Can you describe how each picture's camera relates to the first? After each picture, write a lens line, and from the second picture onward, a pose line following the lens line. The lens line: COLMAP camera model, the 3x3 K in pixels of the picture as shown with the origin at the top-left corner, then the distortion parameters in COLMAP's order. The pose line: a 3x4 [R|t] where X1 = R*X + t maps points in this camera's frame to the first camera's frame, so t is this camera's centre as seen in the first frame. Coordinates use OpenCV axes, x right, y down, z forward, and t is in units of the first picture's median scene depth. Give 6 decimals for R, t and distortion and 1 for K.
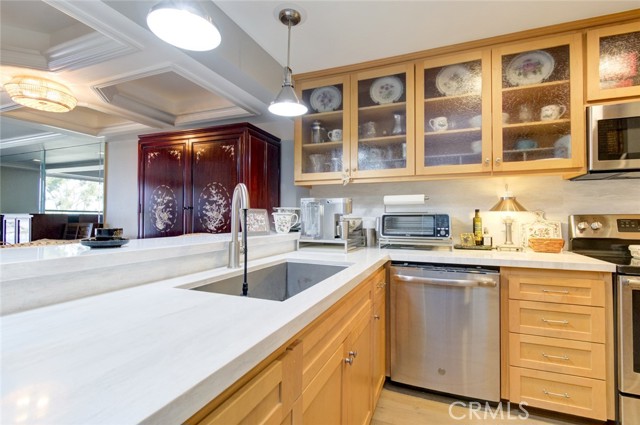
lens RADIAL K [[325.9, 0, 325.4], [0, 325.9, 209.4], [0, 0, 1]] dist [-0.000645, -0.000451]
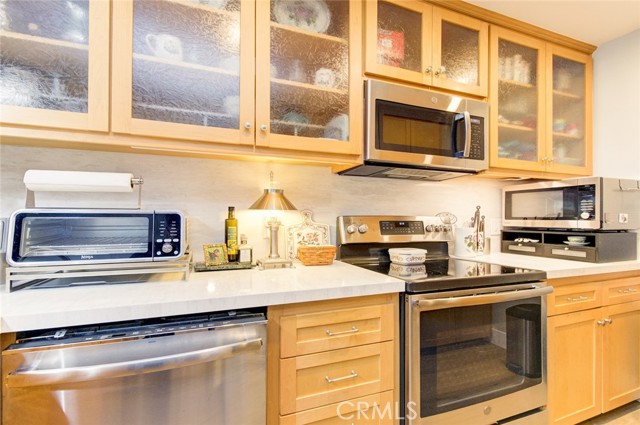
lens RADIAL K [[281.1, 0, 323.1], [0, 281.1, 216.8], [0, 0, 1]] dist [0.002277, 0.000264]
pose [[0.732976, 0.005722, 0.680230, 0.228430], [-0.017024, 0.999806, 0.009934, 0.012370], [-0.680041, -0.018862, 0.732931, 0.484419]]
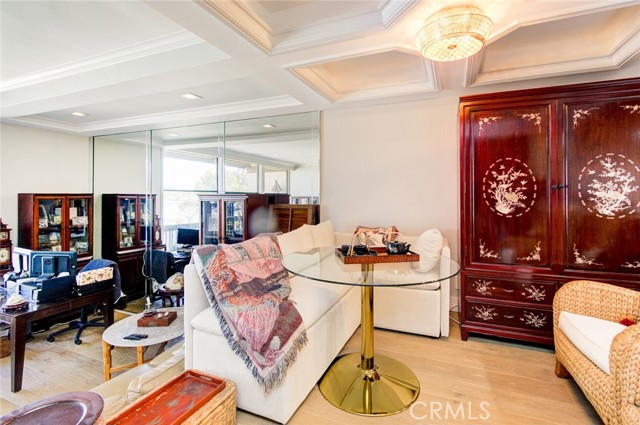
lens RADIAL K [[324.5, 0, 318.4], [0, 324.5, 193.2], [0, 0, 1]] dist [0.000369, -0.000481]
pose [[0.999822, -0.002171, -0.018720, -1.241057], [0.002409, 0.999916, 0.012723, 0.000077], [0.018691, -0.012766, 0.999744, 0.264412]]
